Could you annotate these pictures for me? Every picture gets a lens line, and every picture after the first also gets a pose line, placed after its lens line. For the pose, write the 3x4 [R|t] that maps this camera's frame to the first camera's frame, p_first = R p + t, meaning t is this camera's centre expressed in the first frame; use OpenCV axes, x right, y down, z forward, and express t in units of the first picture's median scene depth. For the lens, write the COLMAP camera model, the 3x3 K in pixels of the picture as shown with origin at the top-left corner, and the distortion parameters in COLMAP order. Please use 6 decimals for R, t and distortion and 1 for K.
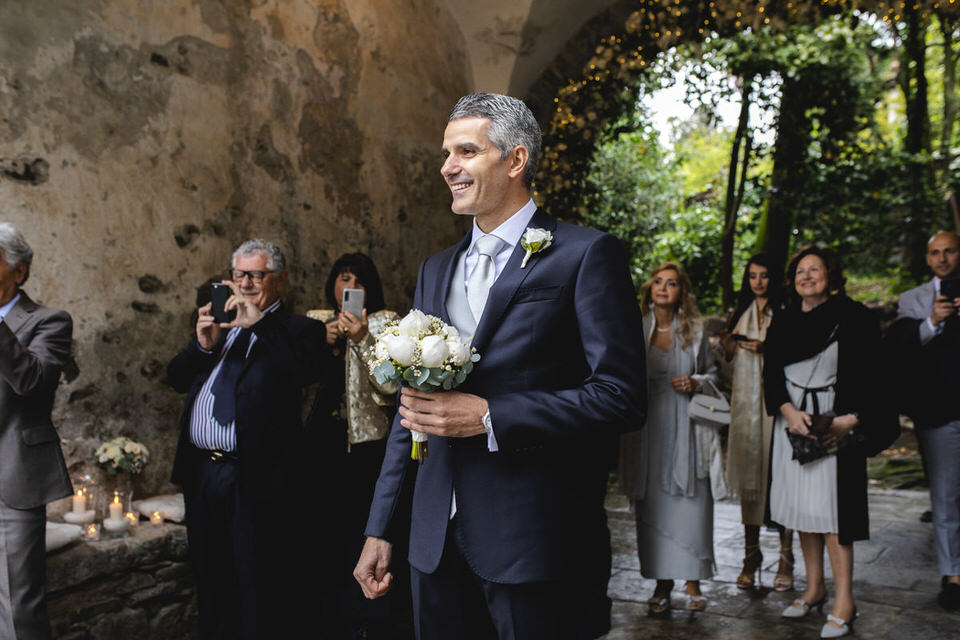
lens RADIAL K [[939.4, 0, 480.0], [0, 939.4, 320.0], [0, 0, 1]] dist [-0.015475, -0.004957]
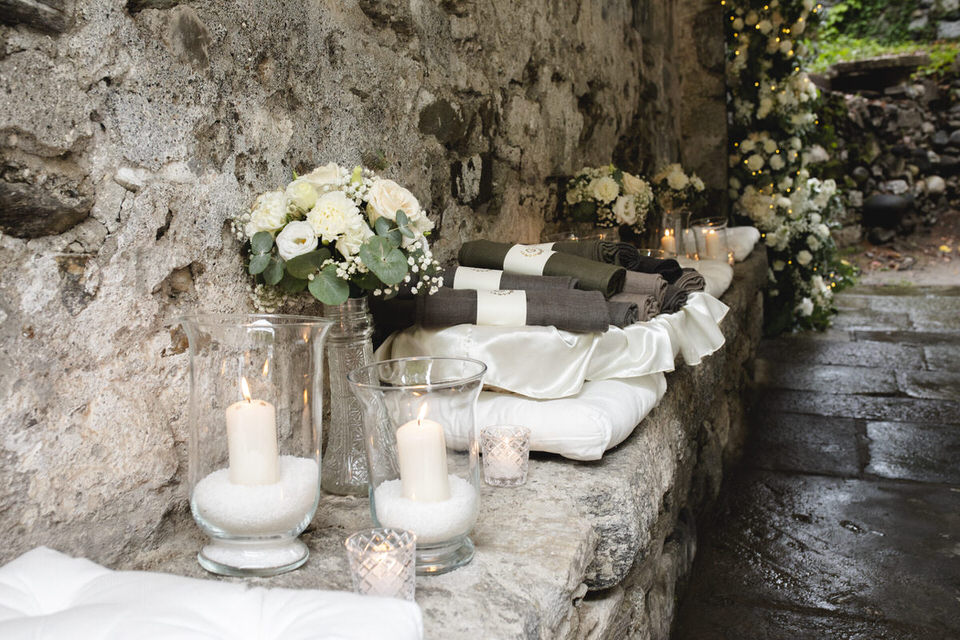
lens RADIAL K [[939.4, 0, 480.0], [0, 939.4, 320.0], [0, 0, 1]] dist [-0.015475, -0.004957]
pose [[0.979086, -0.062294, 0.193673, -0.392003], [0.027858, 0.984052, 0.175687, 0.121861], [-0.201528, -0.166618, 0.965207, 0.725126]]
